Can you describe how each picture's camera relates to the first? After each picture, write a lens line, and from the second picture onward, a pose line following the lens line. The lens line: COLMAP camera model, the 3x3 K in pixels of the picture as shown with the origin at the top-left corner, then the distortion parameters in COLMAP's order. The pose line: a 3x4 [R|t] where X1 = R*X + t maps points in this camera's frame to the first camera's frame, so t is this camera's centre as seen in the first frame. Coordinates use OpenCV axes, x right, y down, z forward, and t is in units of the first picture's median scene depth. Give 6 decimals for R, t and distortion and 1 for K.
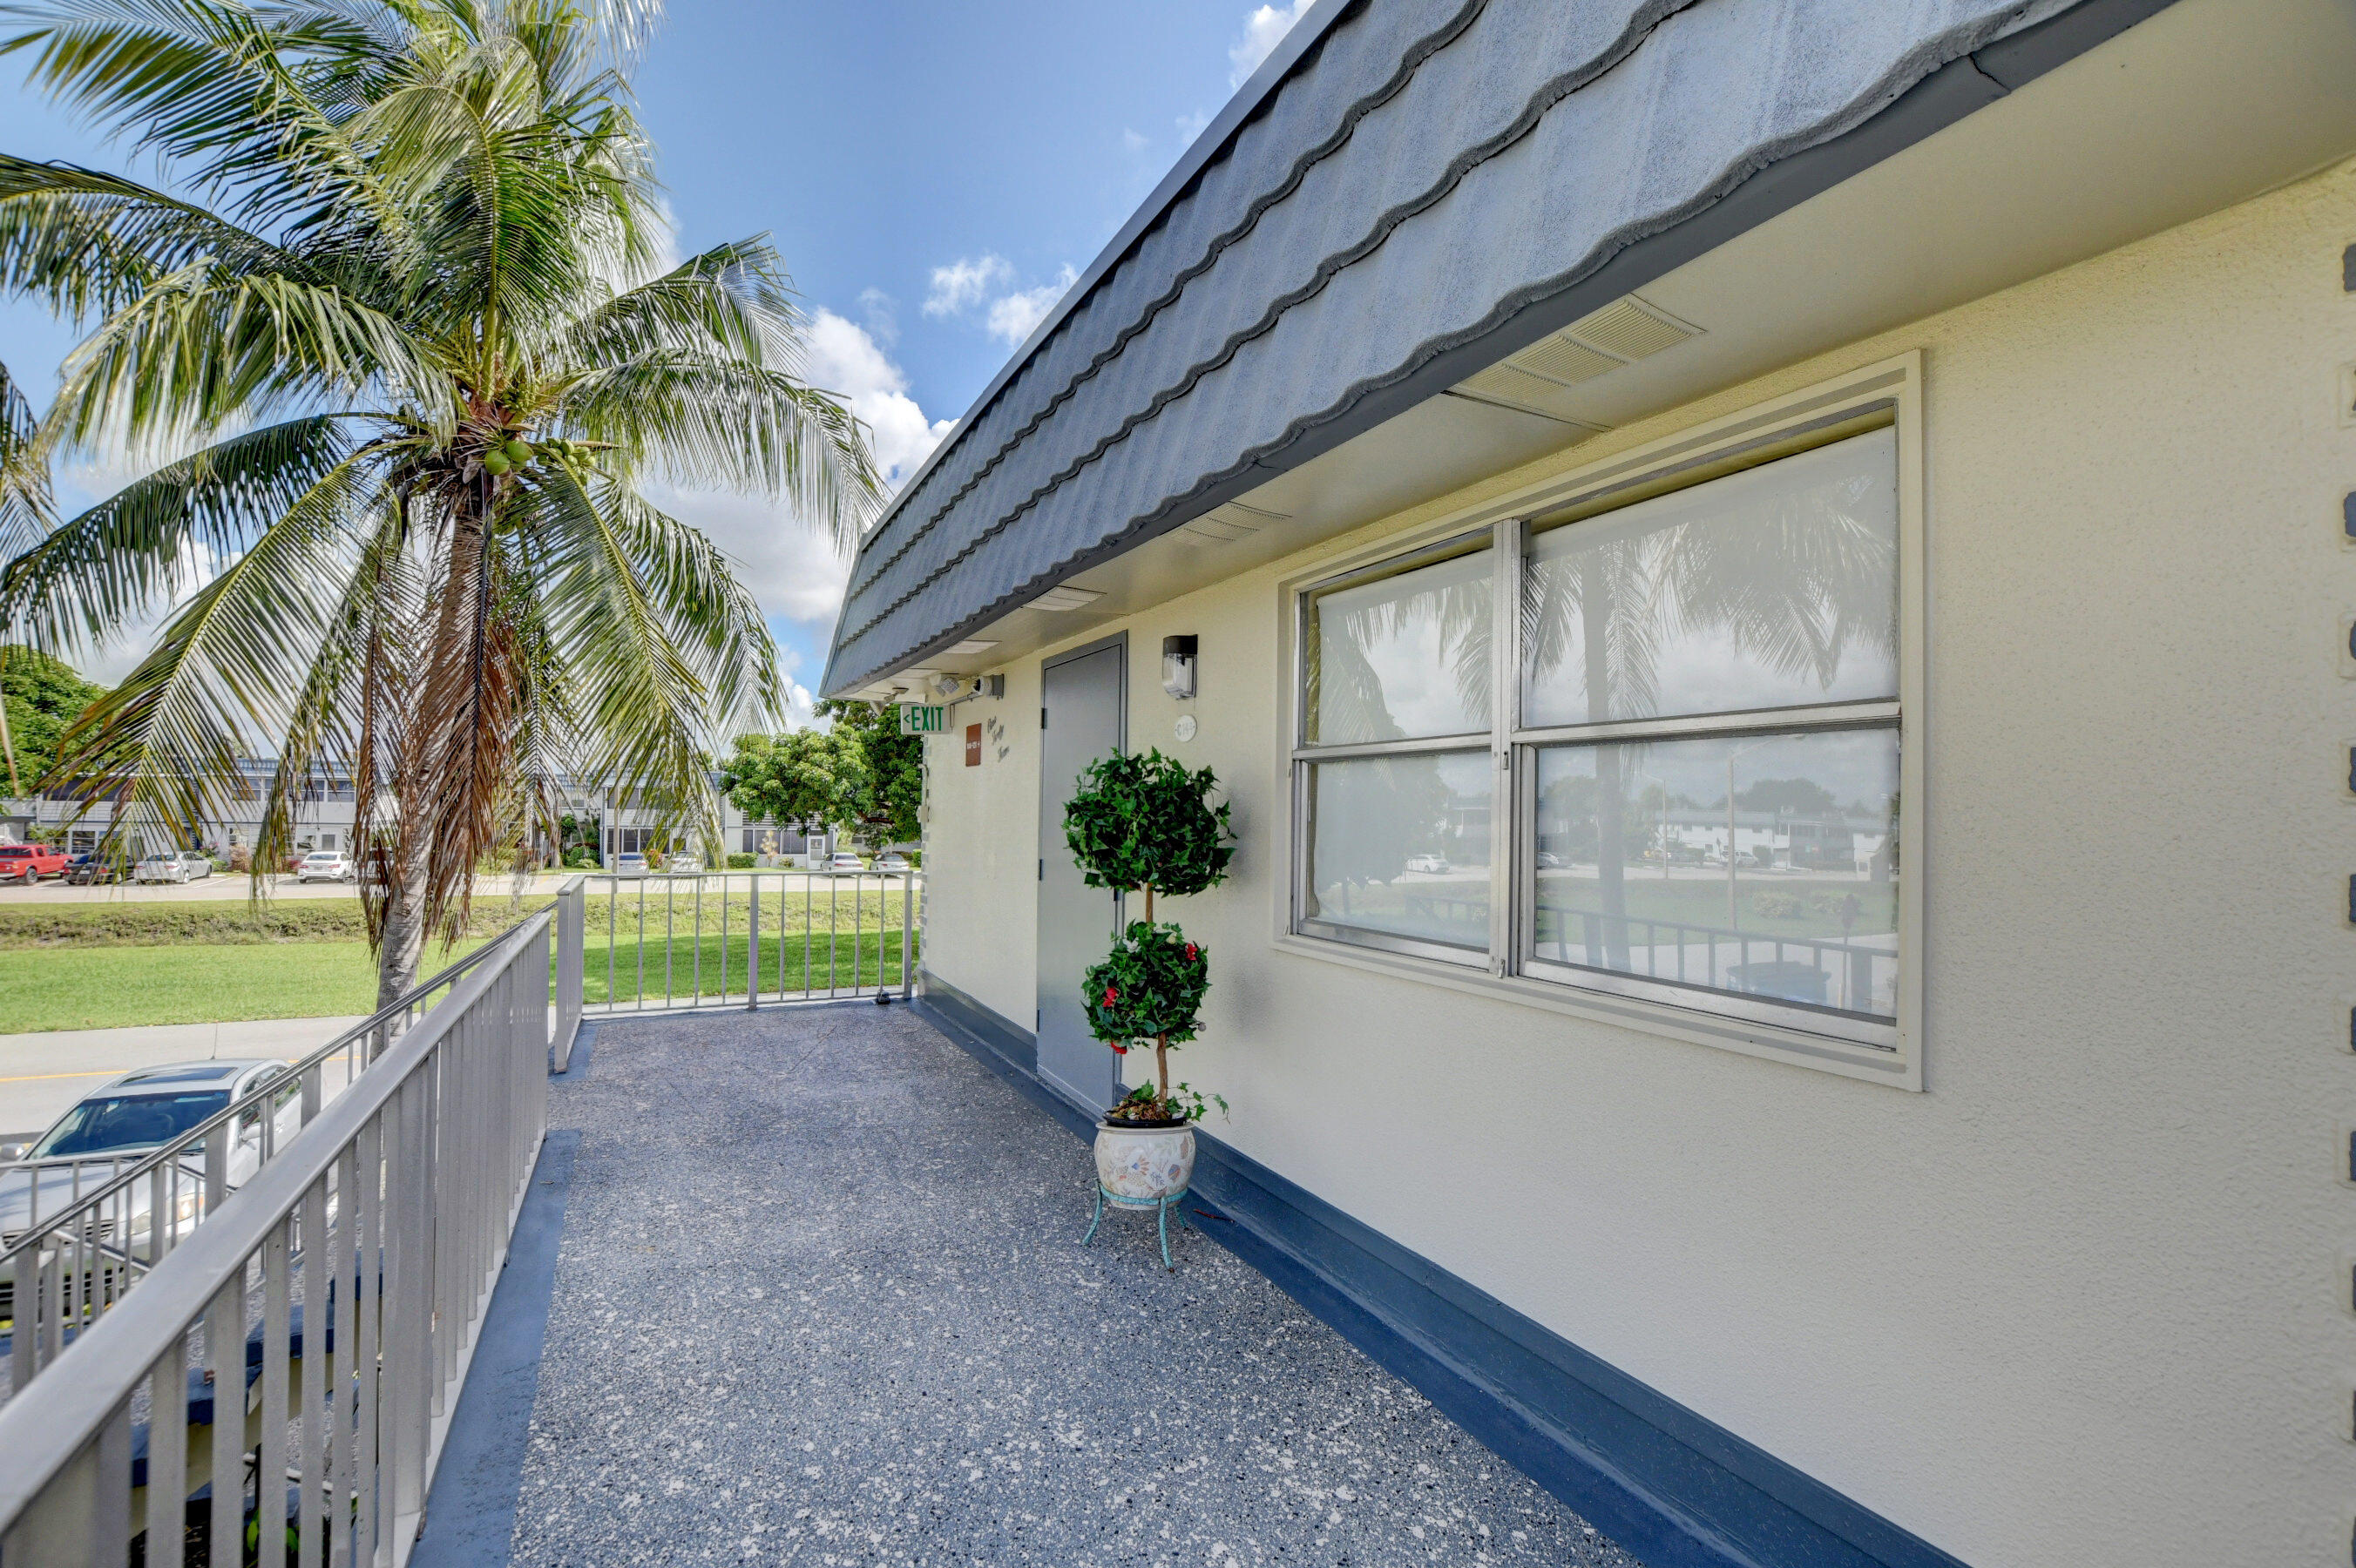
lens RADIAL K [[1037.4, 0, 1166.2], [0, 1037.4, 775.4], [0, 0, 1]] dist [-0.020663, -0.000361]
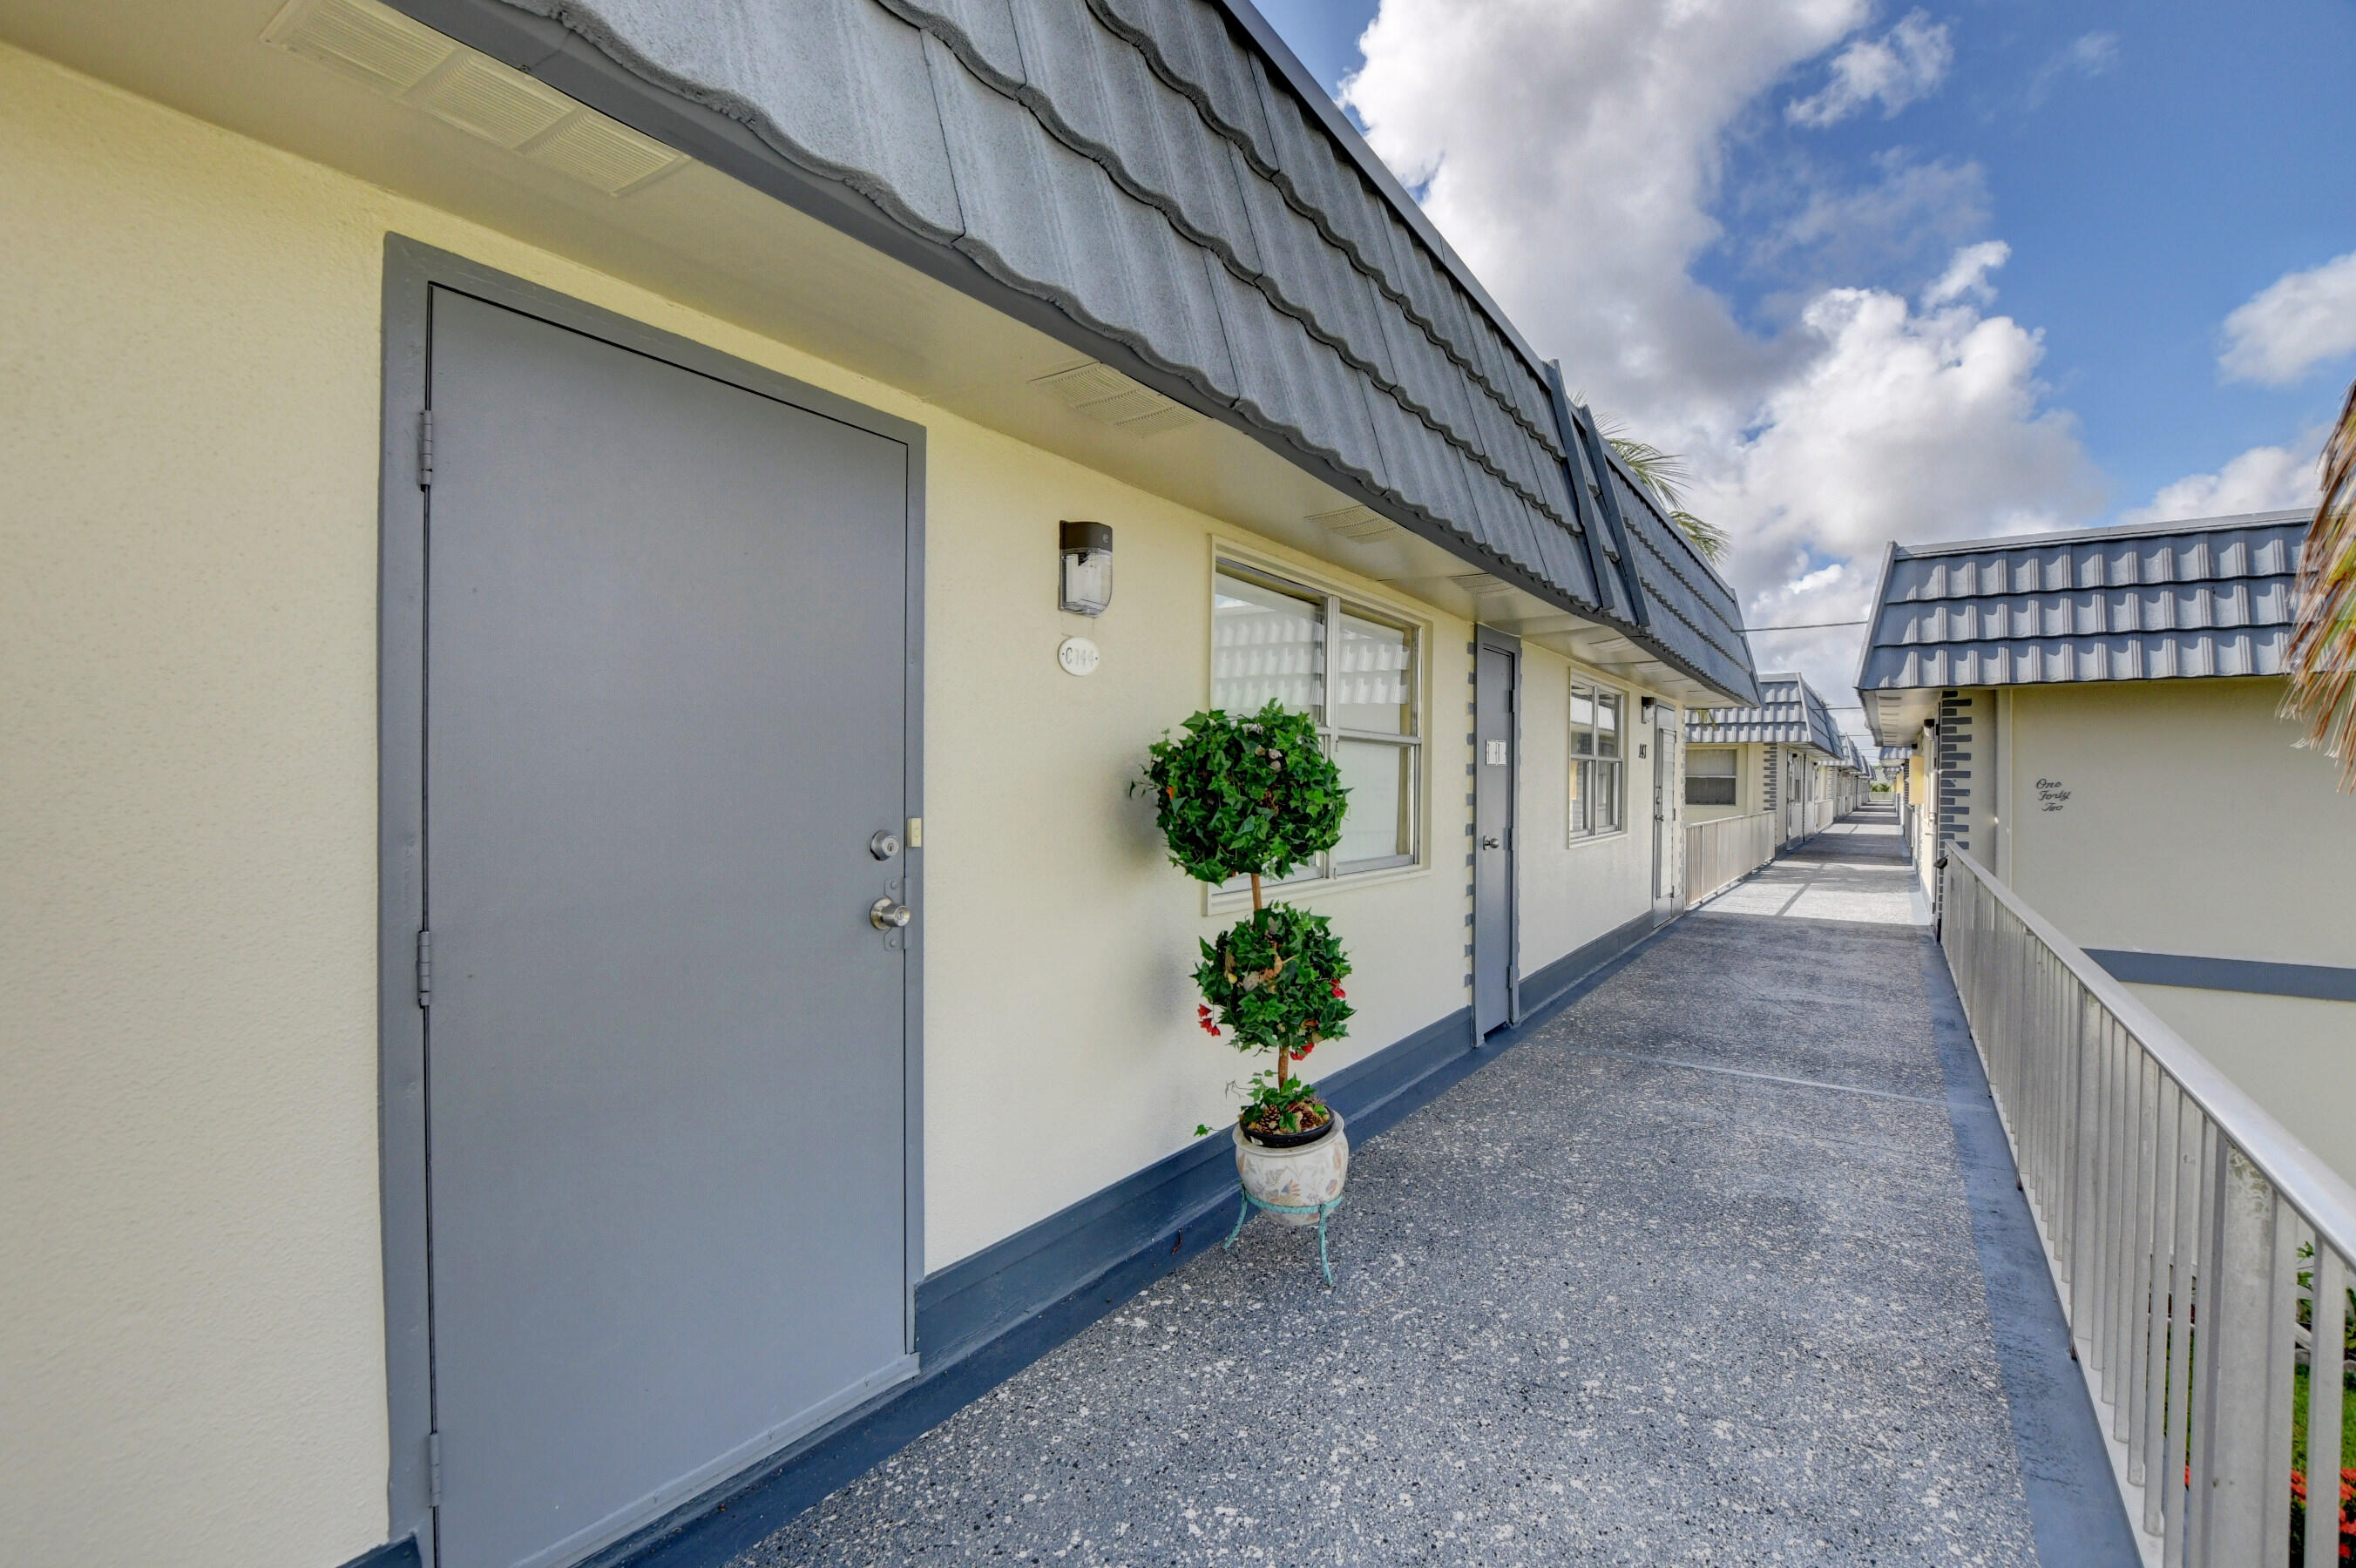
lens RADIAL K [[1037.4, 0, 1173.5], [0, 1037.4, 782.8], [0, 0, 1]] dist [-0.020663, -0.000361]
pose [[-0.472899, -0.023282, 0.880809, -0.897533], [-0.052320, 0.998629, -0.001694, 0.054165], [-0.879562, -0.046885, -0.473469, 1.812447]]
